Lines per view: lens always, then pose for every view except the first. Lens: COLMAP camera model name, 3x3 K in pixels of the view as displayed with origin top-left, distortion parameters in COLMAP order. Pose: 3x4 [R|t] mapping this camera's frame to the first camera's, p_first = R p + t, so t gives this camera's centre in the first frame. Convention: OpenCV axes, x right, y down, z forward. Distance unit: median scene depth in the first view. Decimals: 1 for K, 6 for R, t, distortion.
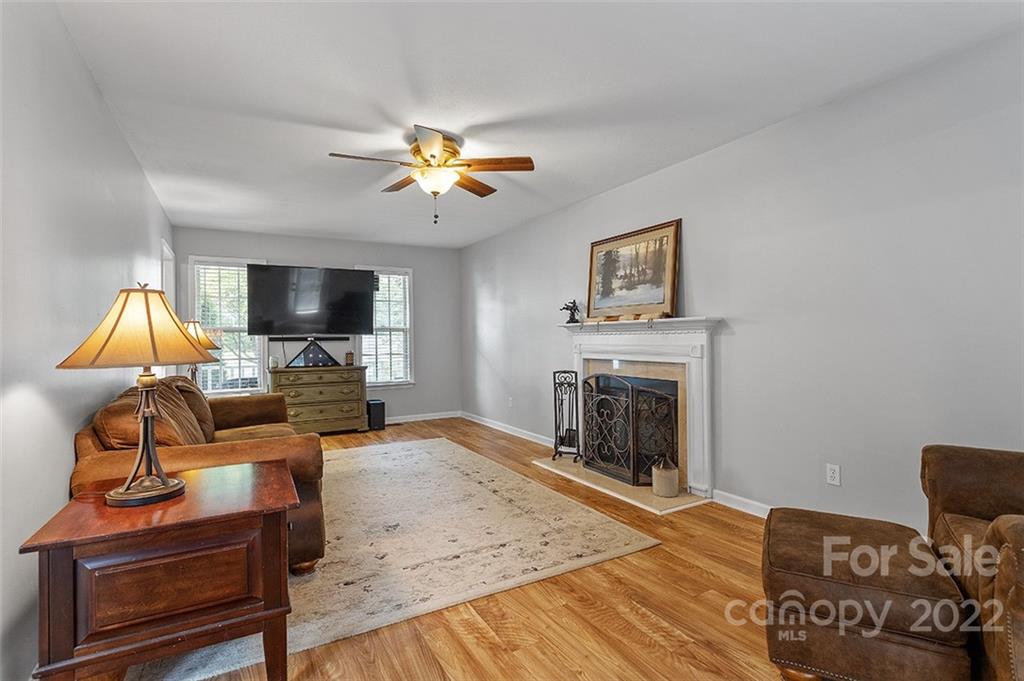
lens RADIAL K [[483.2, 0, 514.6], [0, 483.2, 329.7], [0, 0, 1]] dist [-0.014762, 0.000227]
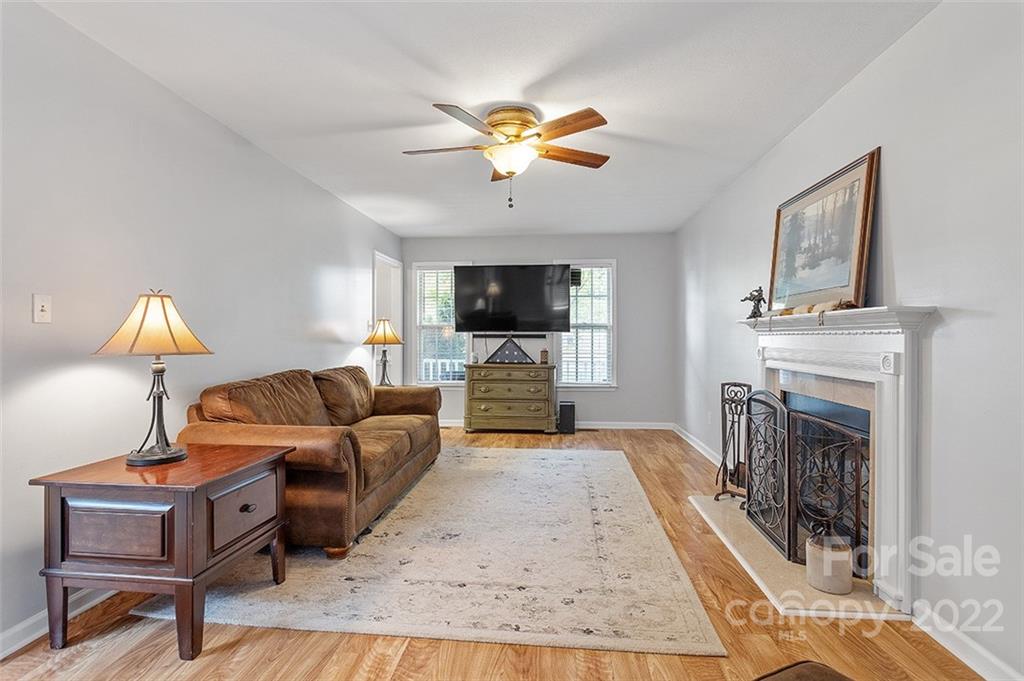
lens RADIAL K [[513.9, 0, 512.3], [0, 513.9, 329.0], [0, 0, 1]] dist [-0.015004, 0.000993]
pose [[0.819265, 0.004104, -0.573401, 0.310280], [-0.001951, 0.999989, 0.004370, -0.000432], [0.573412, -0.002461, 0.819263, 0.182240]]
